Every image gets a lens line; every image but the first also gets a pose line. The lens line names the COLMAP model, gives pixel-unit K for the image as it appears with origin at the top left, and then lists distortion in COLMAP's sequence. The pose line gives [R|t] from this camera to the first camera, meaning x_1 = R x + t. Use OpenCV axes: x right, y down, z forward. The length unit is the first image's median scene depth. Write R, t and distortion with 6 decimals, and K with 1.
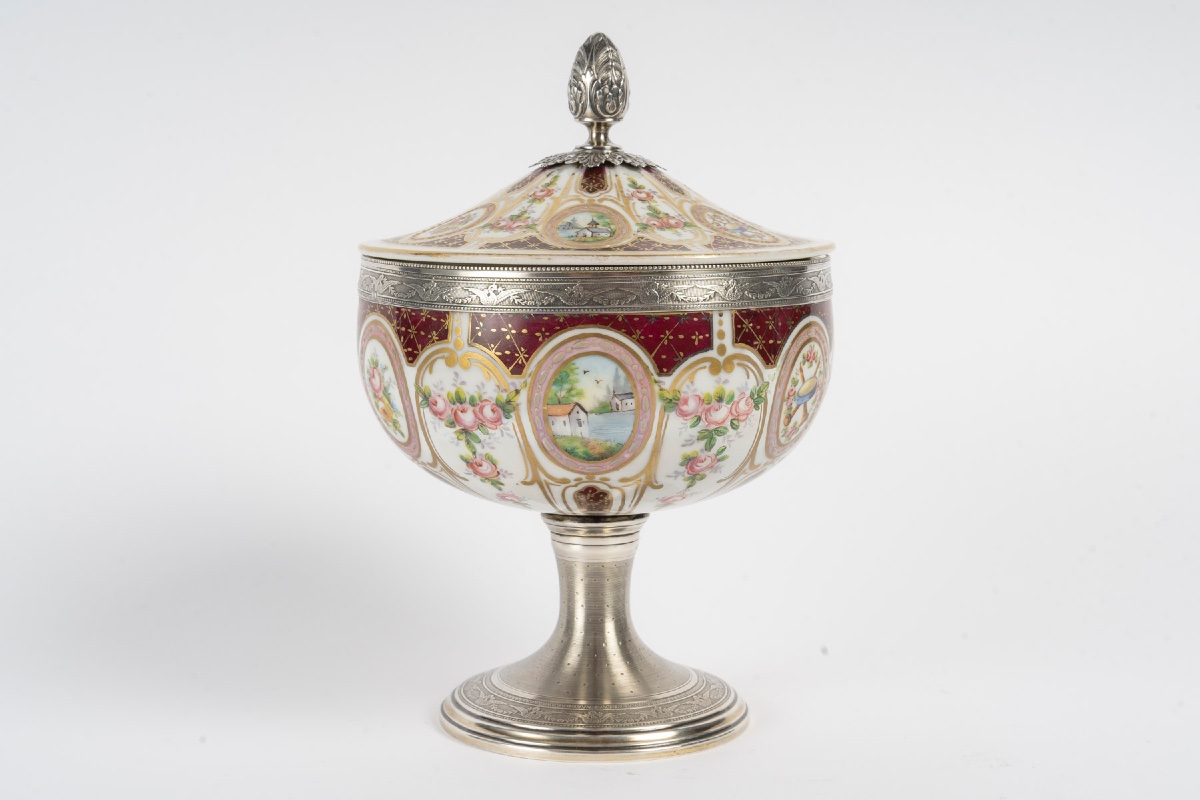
lens RADIAL K [[1802.5, 0, 600.0], [0, 1802.5, 400.0], [0, 0, 1]] dist [-0.650431, 0.002135]
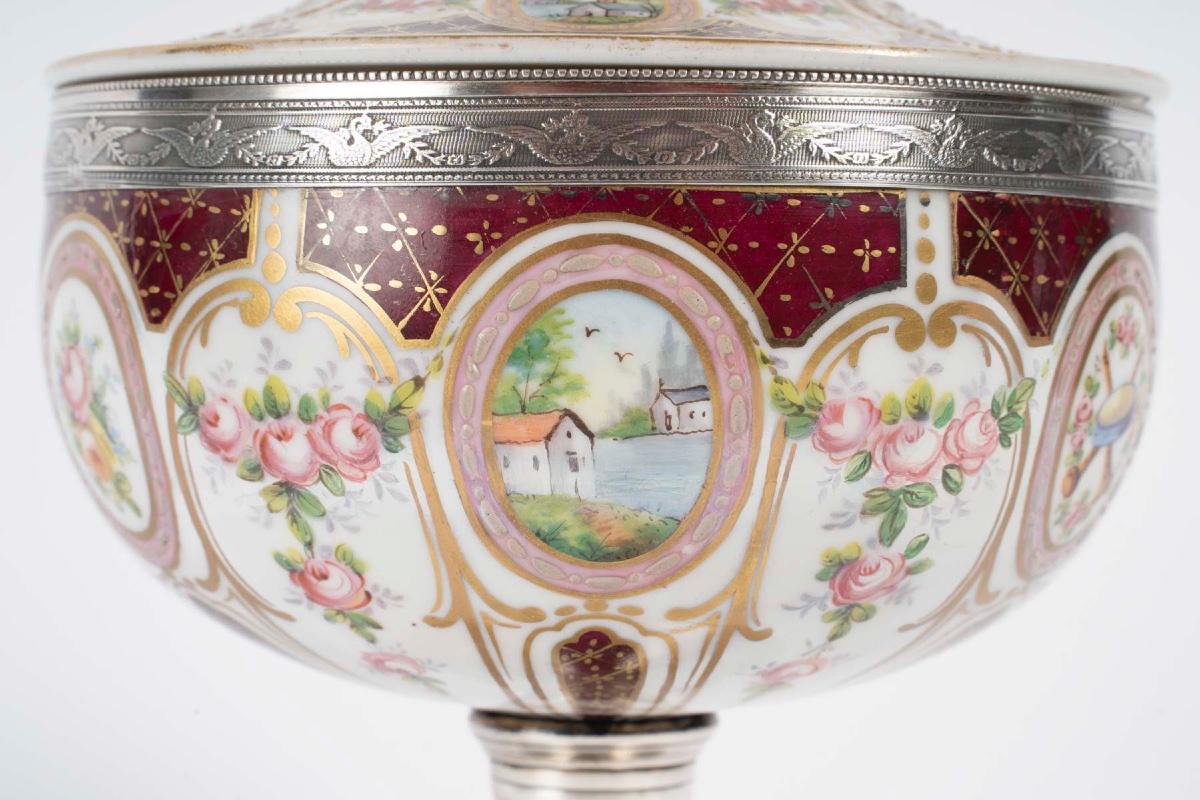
lens RADIAL K [[2725.4, 0, 600.0], [0, 2725.4, 400.0], [0, 0, 1]] dist [0.087060, 0.278002]
pose [[0.999732, 0.013586, 0.018759, -0.016529], [-0.011849, 0.995891, -0.089782, 0.052218], [-0.019902, 0.089536, 0.995785, 0.387127]]
